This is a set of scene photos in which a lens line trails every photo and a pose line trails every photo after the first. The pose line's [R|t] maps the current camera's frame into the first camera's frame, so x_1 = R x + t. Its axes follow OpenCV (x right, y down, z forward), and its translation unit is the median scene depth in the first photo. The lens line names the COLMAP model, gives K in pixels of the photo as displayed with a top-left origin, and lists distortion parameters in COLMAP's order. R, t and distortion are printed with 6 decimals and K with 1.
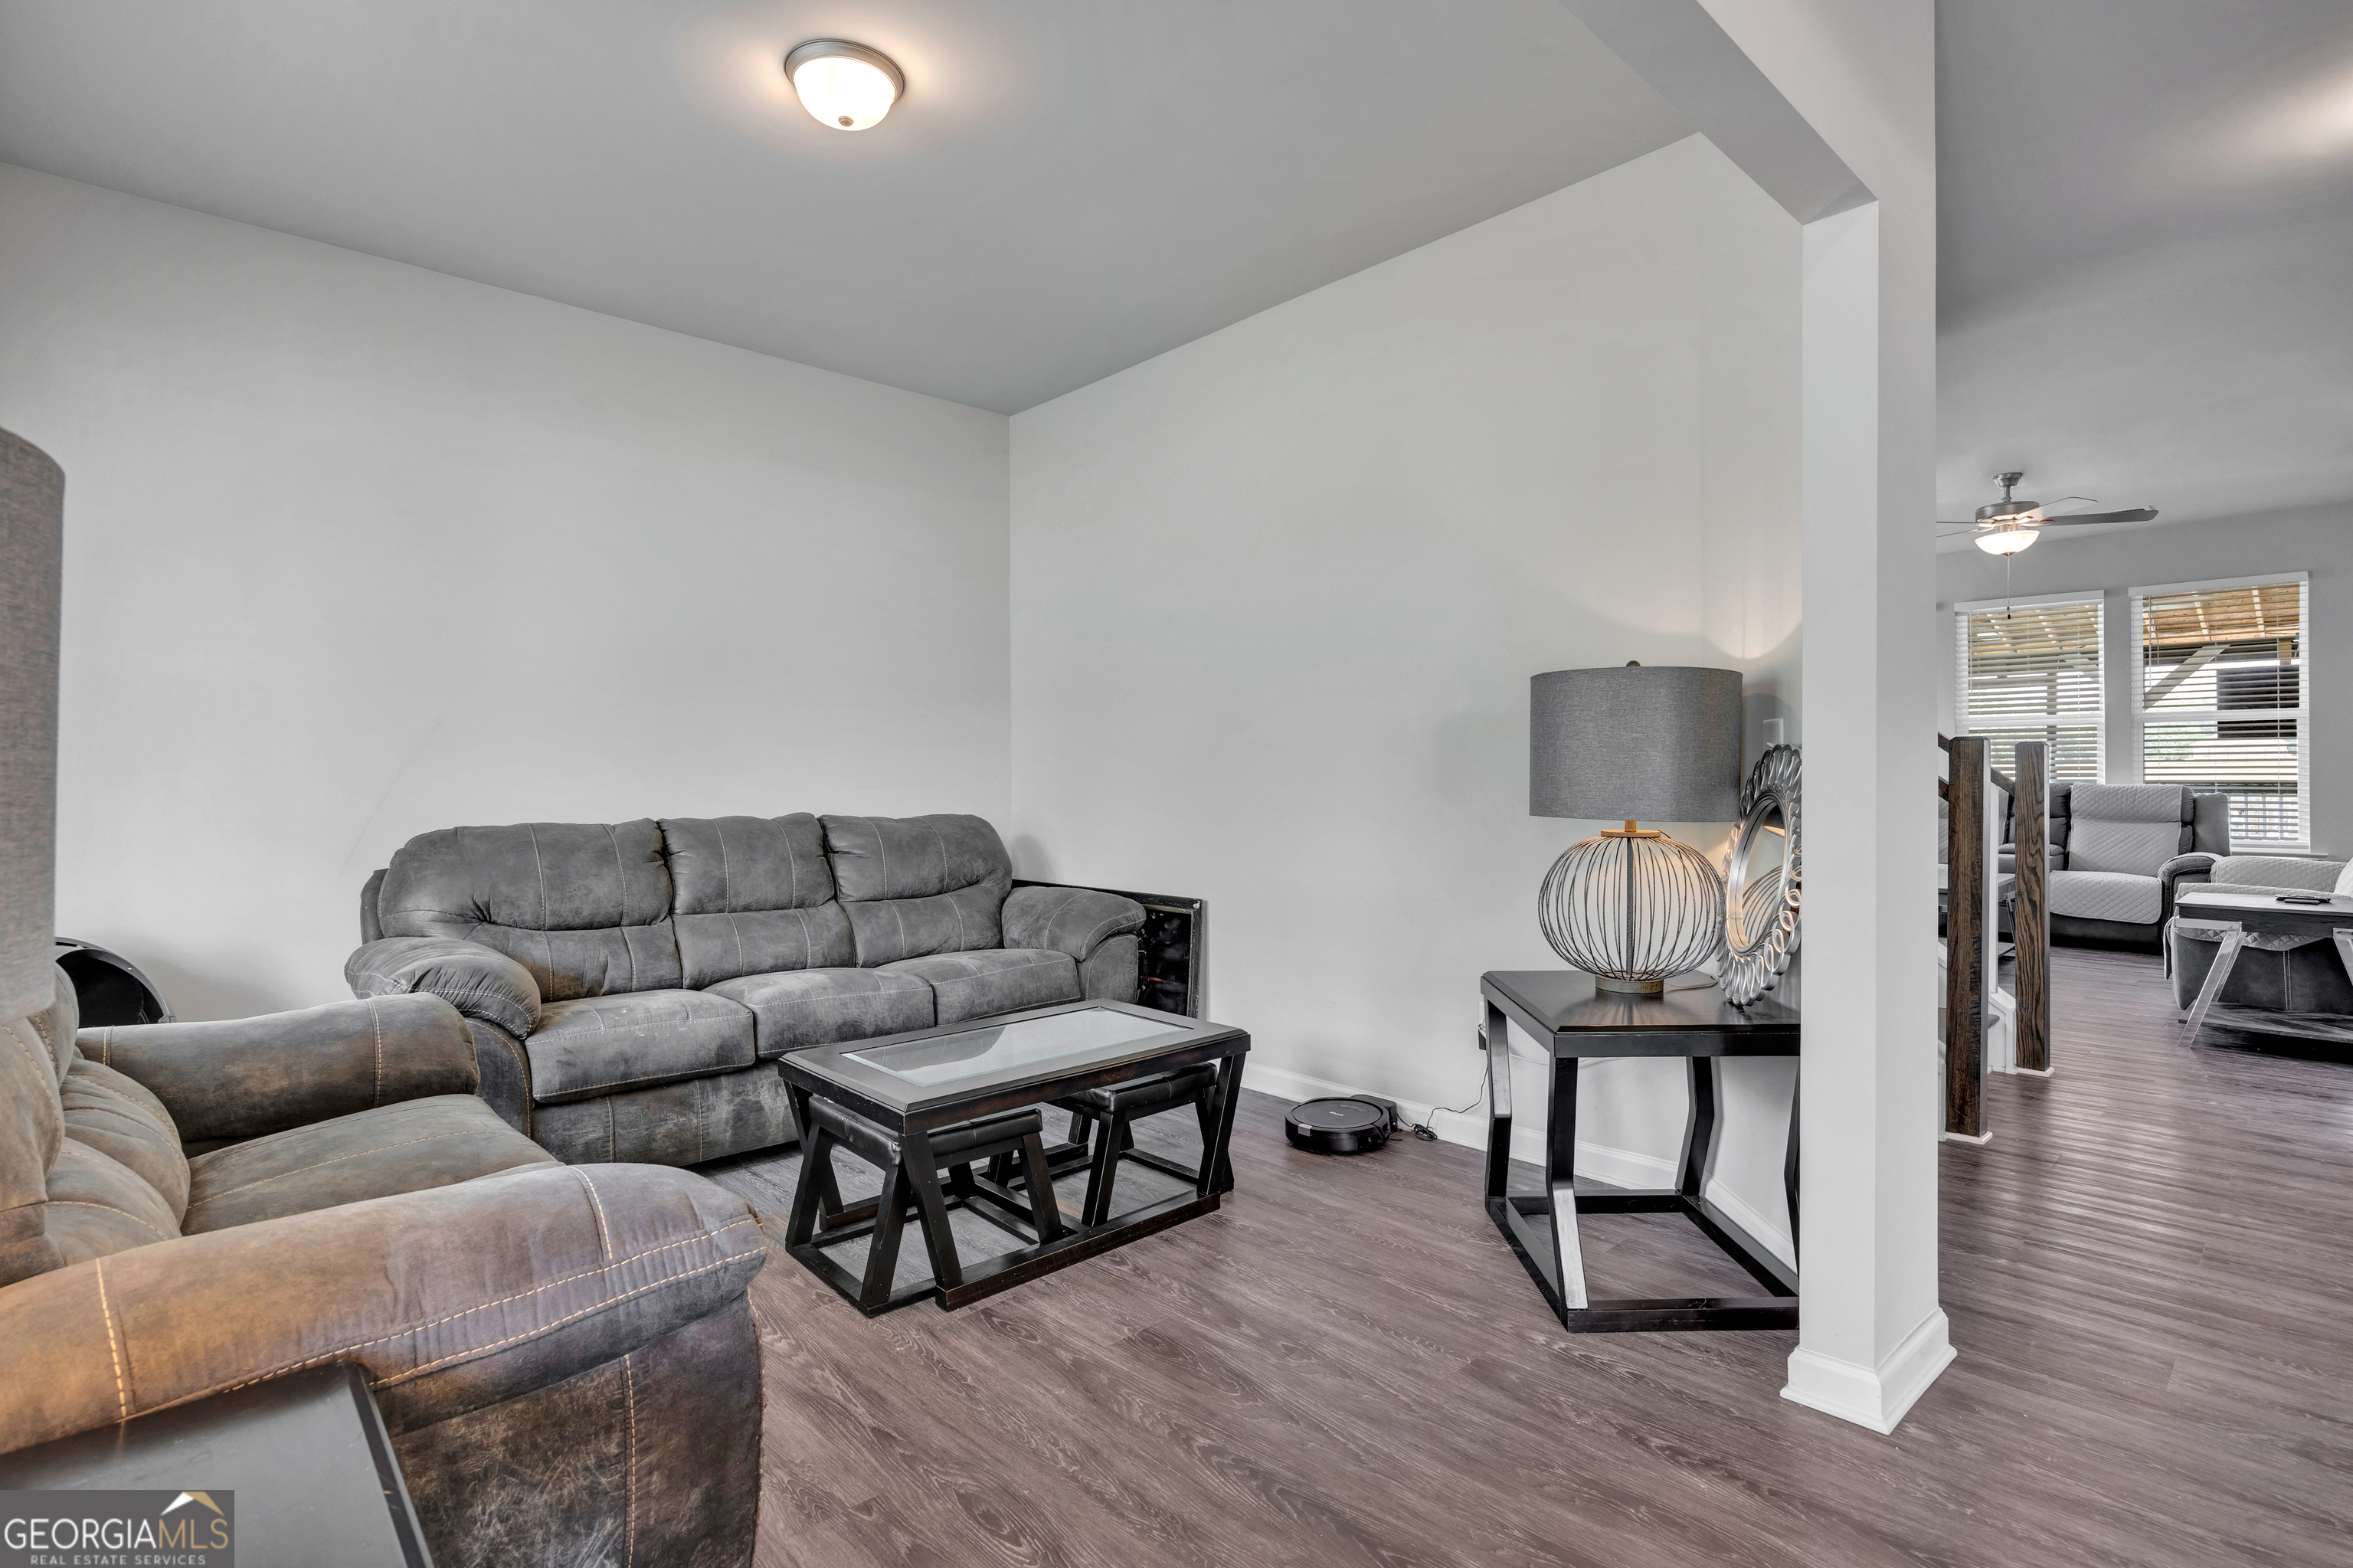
lens RADIAL K [[1155.8, 0, 1183.7], [0, 1155.8, 773.7], [0, 0, 1]] dist [-0.015306, 0.000662]
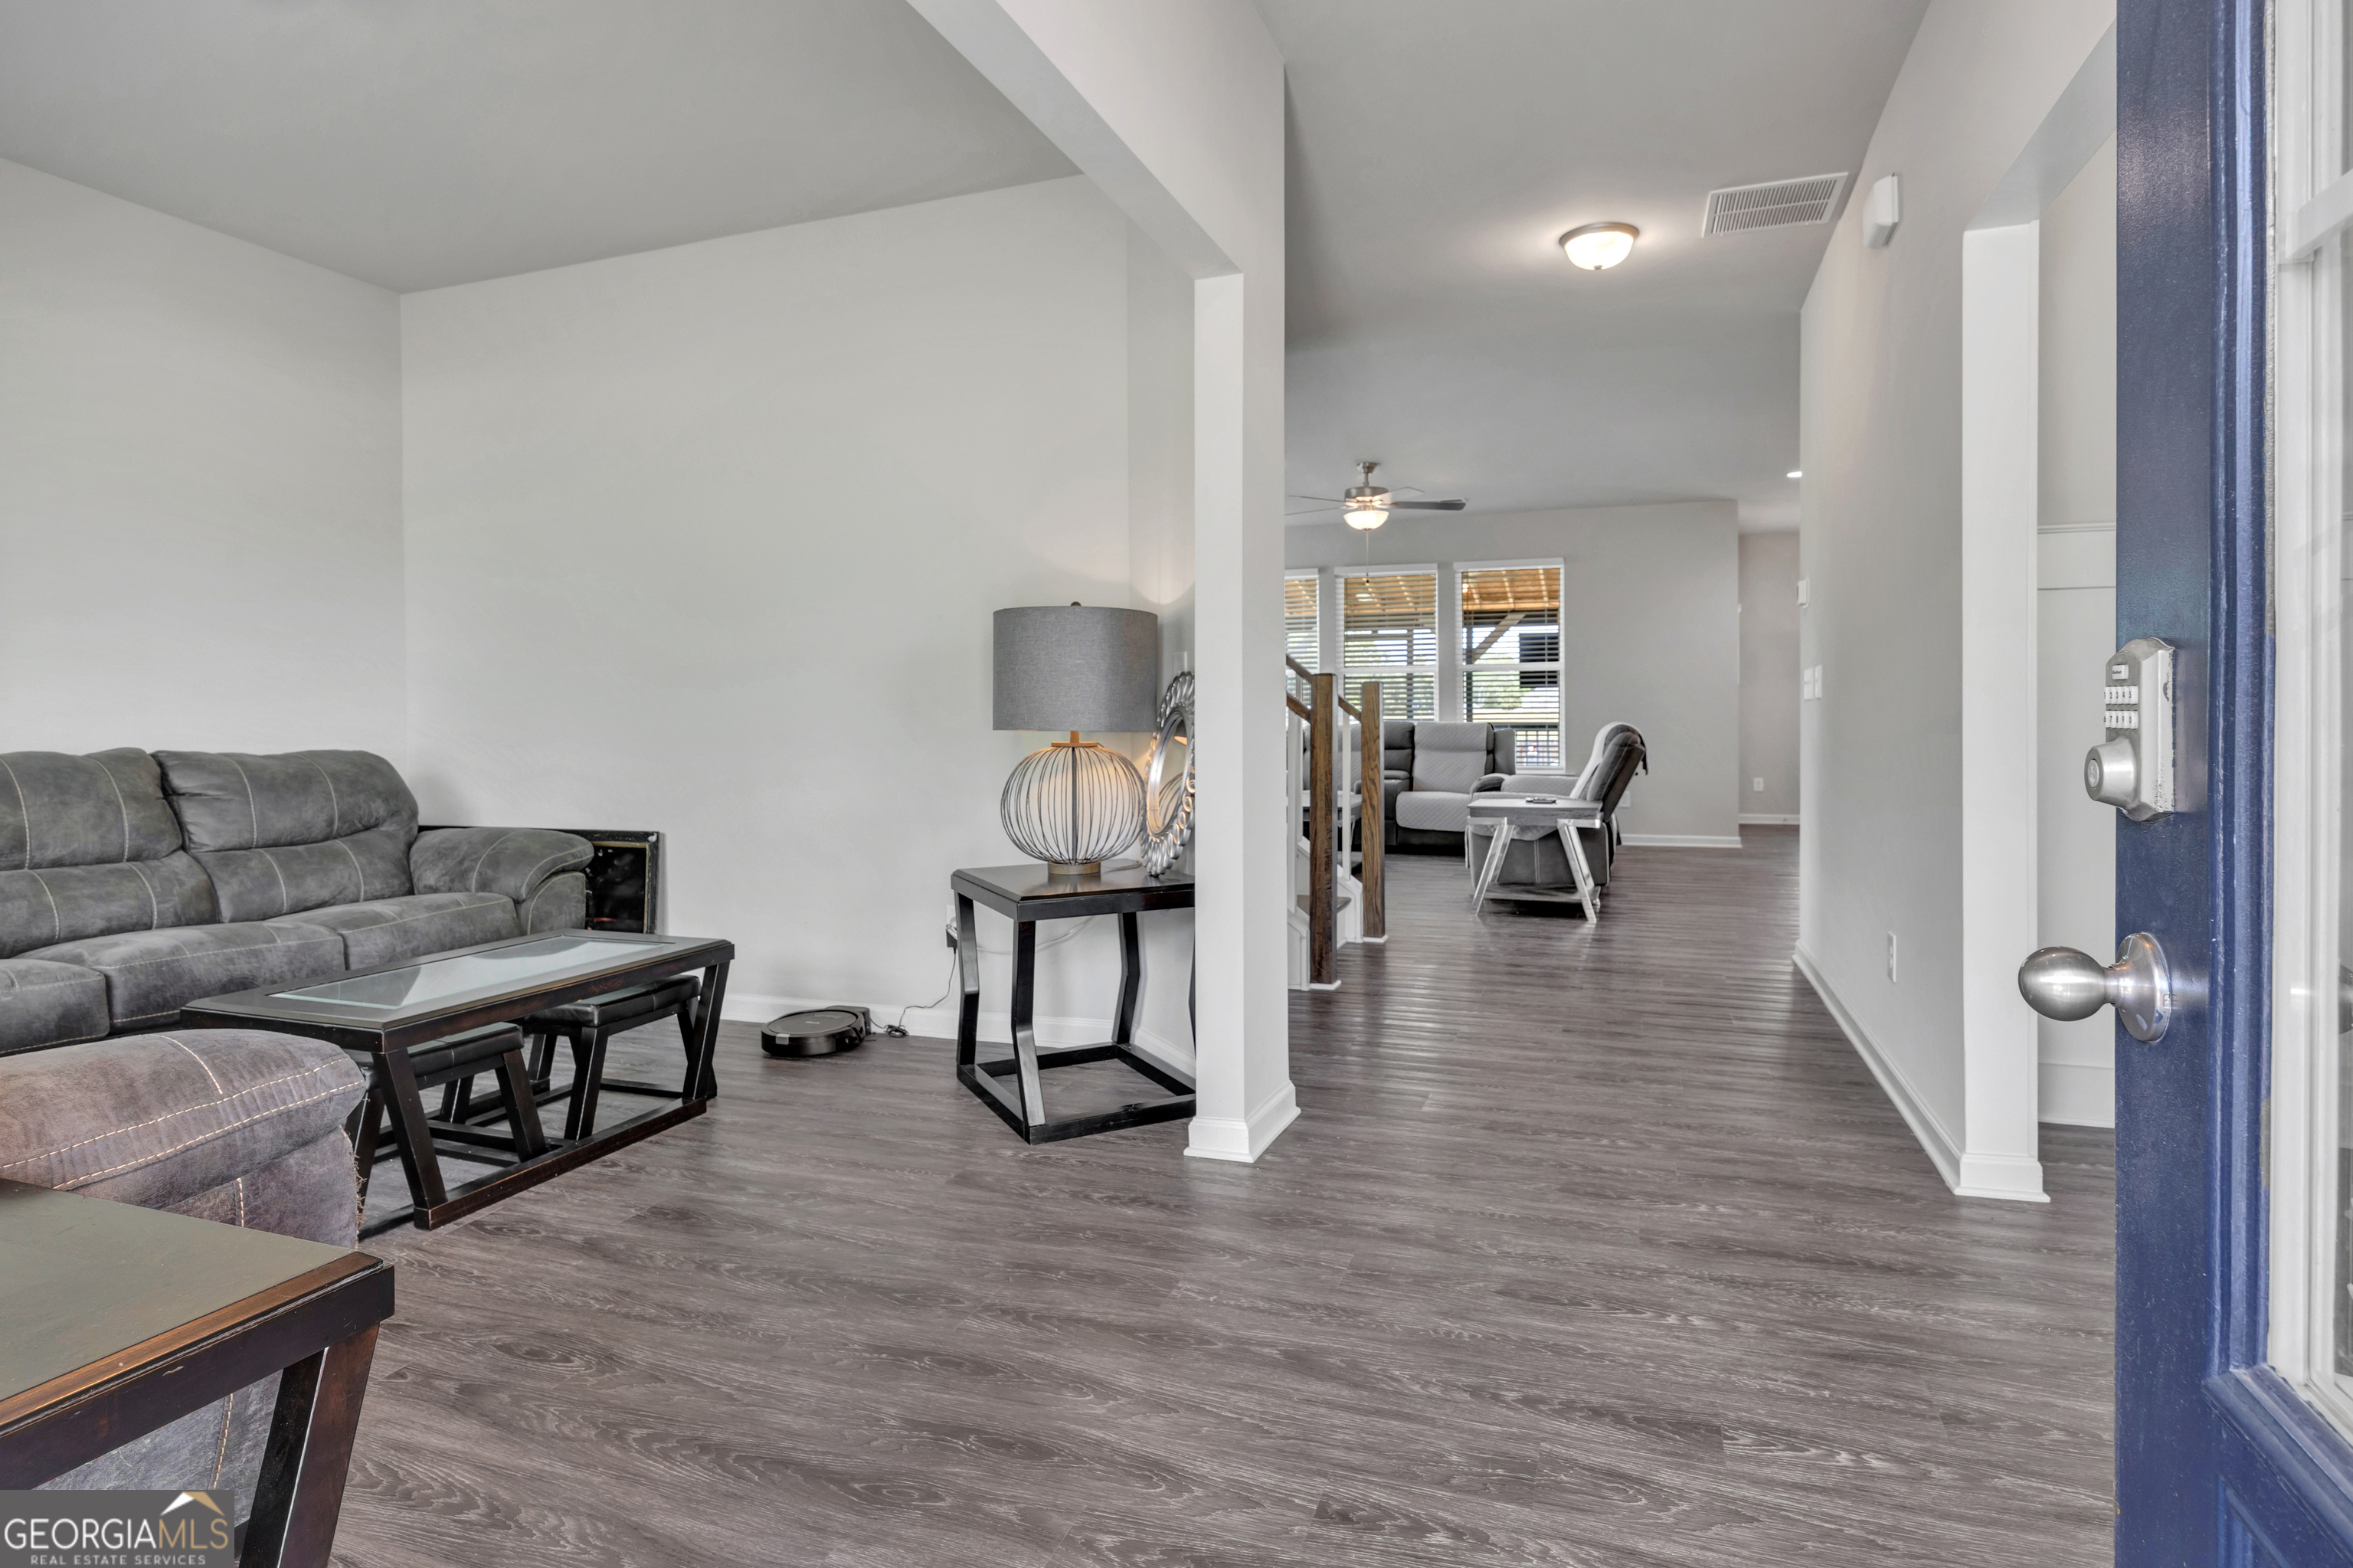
lens RADIAL K [[1247.5, 0, 1221.2], [0, 1247.5, 735.9], [0, 0, 1]] dist [-0.006026, -0.001509]
pose [[0.882946, -0.008202, 0.469404, -0.077579], [0.003472, 0.999934, 0.010942, 0.024875], [-0.469462, -0.008031, 0.882916, -0.194738]]
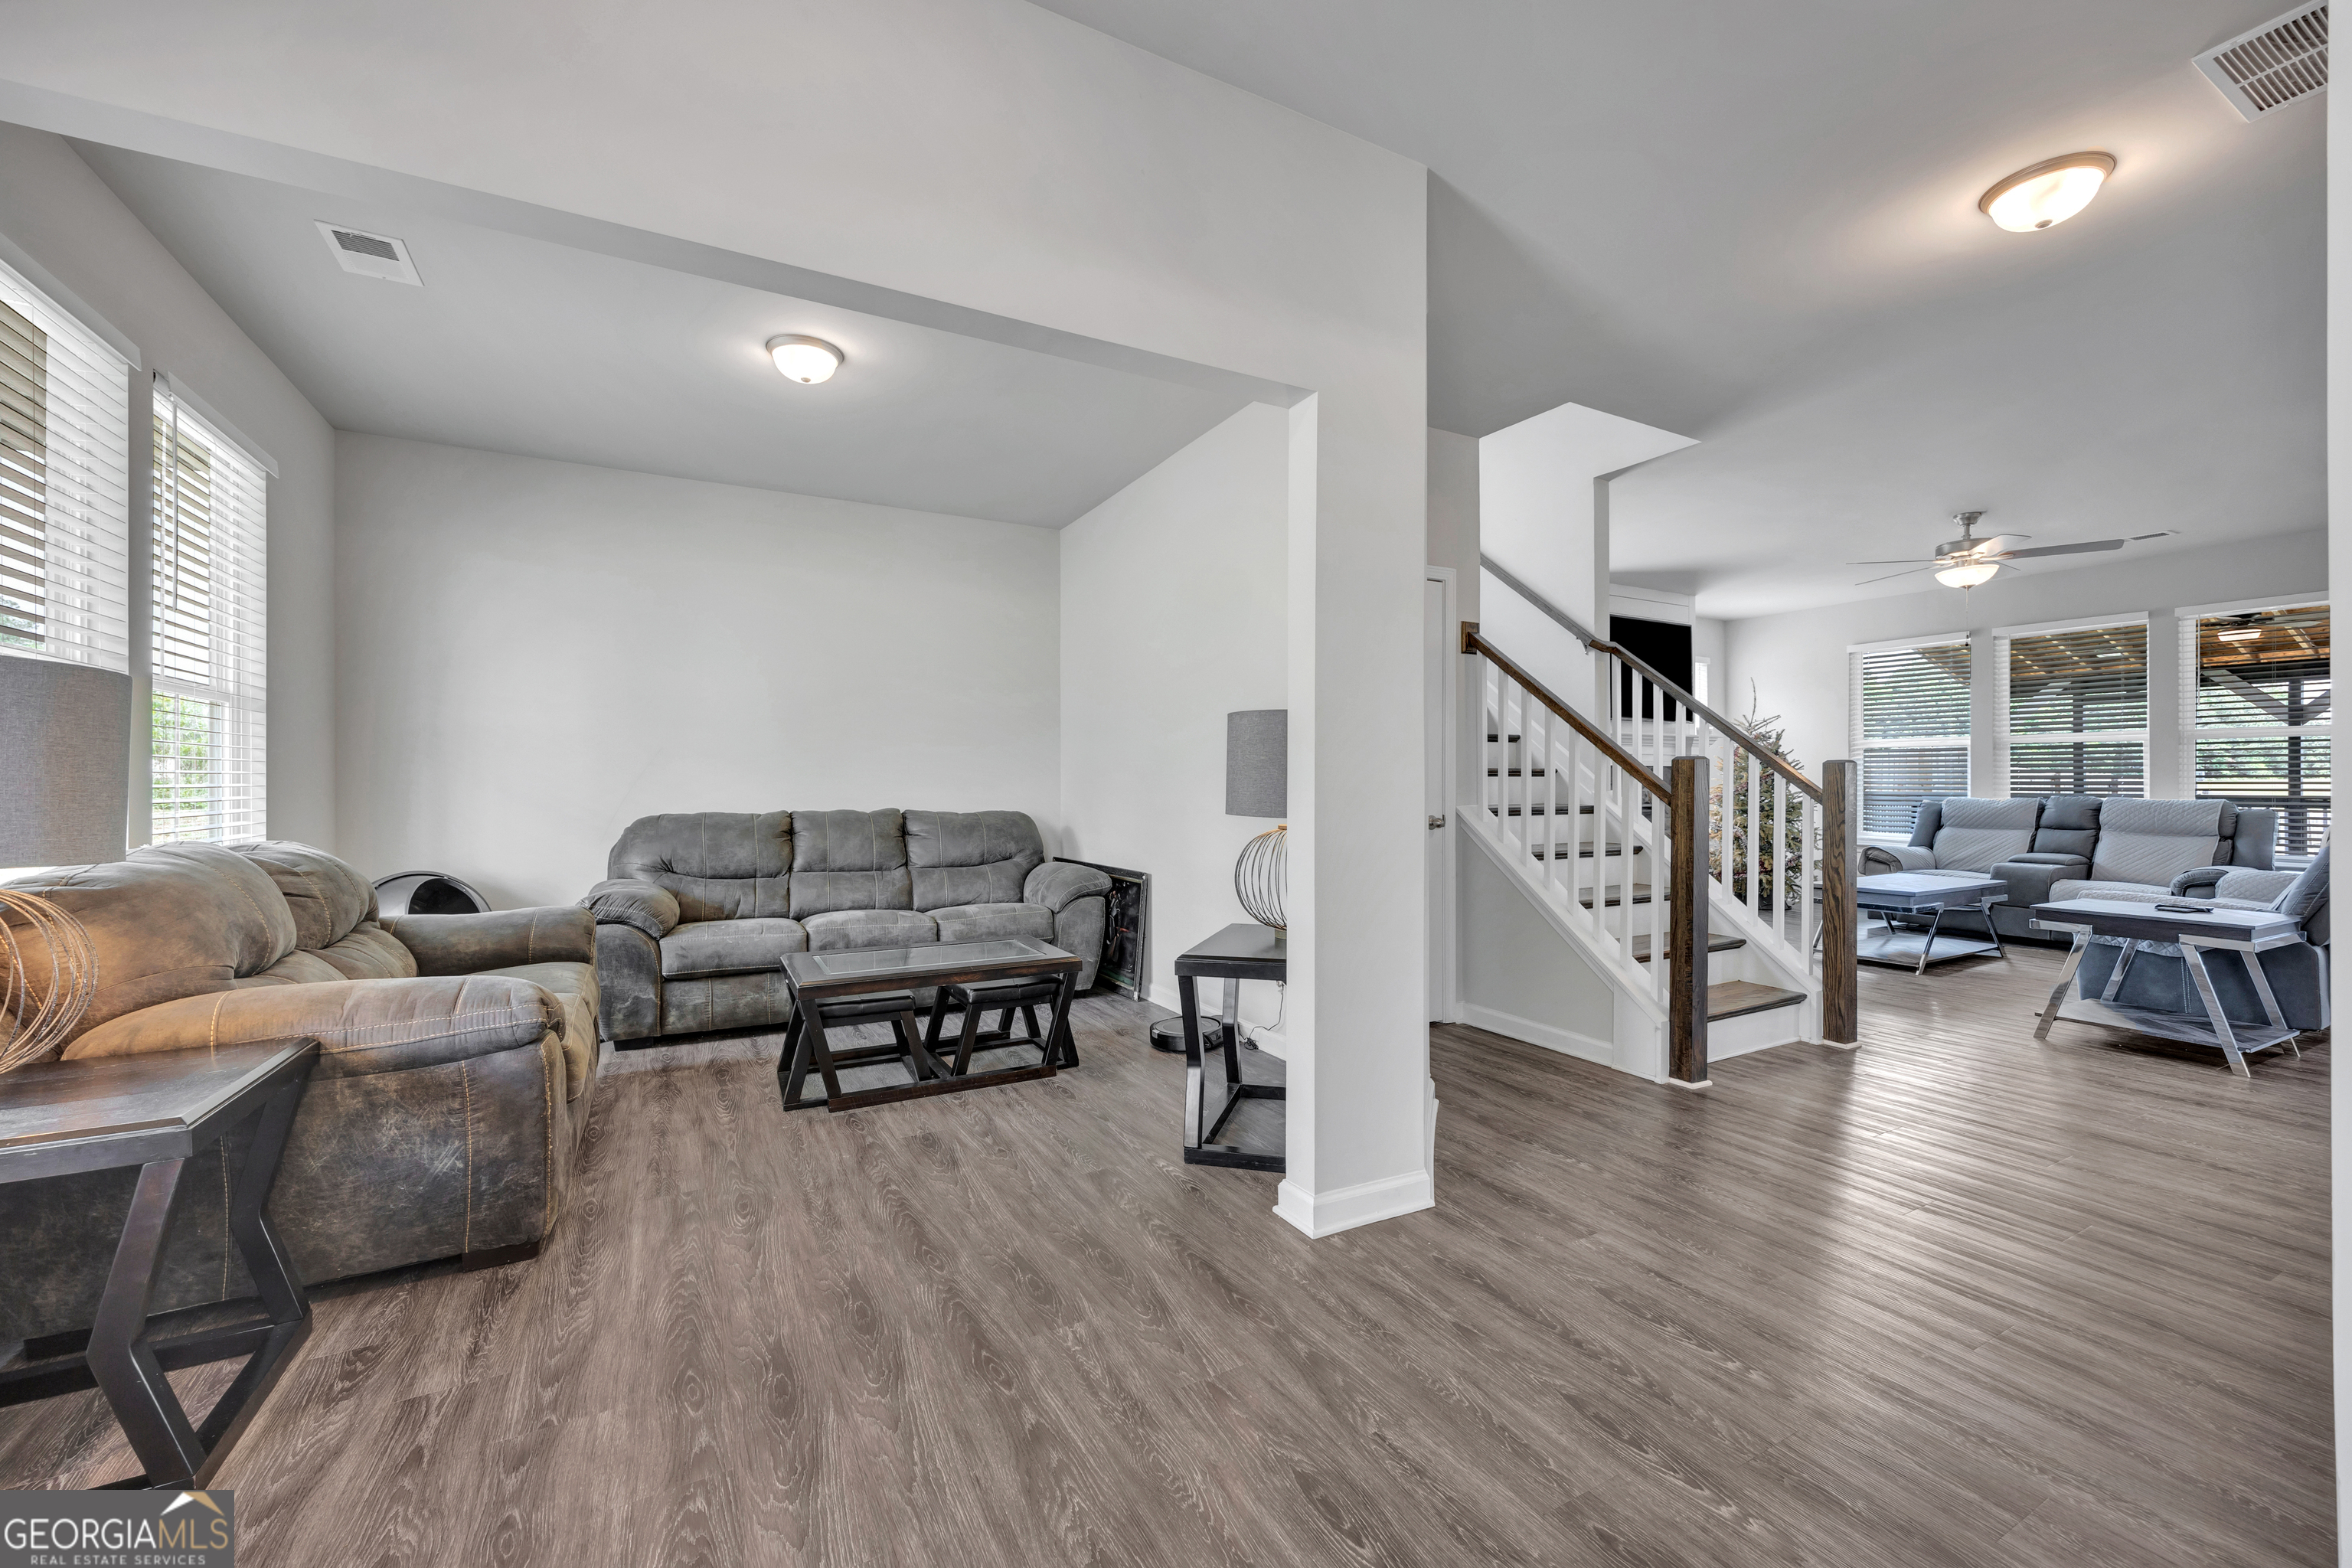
lens RADIAL K [[938.9, 0, 1176.0], [0, 938.9, 784.0], [0, 0, 1]] dist [0.001779, 0.000119]
pose [[0.967867, 0.005274, -0.251406, 0.451440], [-0.005151, 0.999986, 0.001145, -0.001130], [0.251408, 0.000187, 0.967881, -0.122447]]
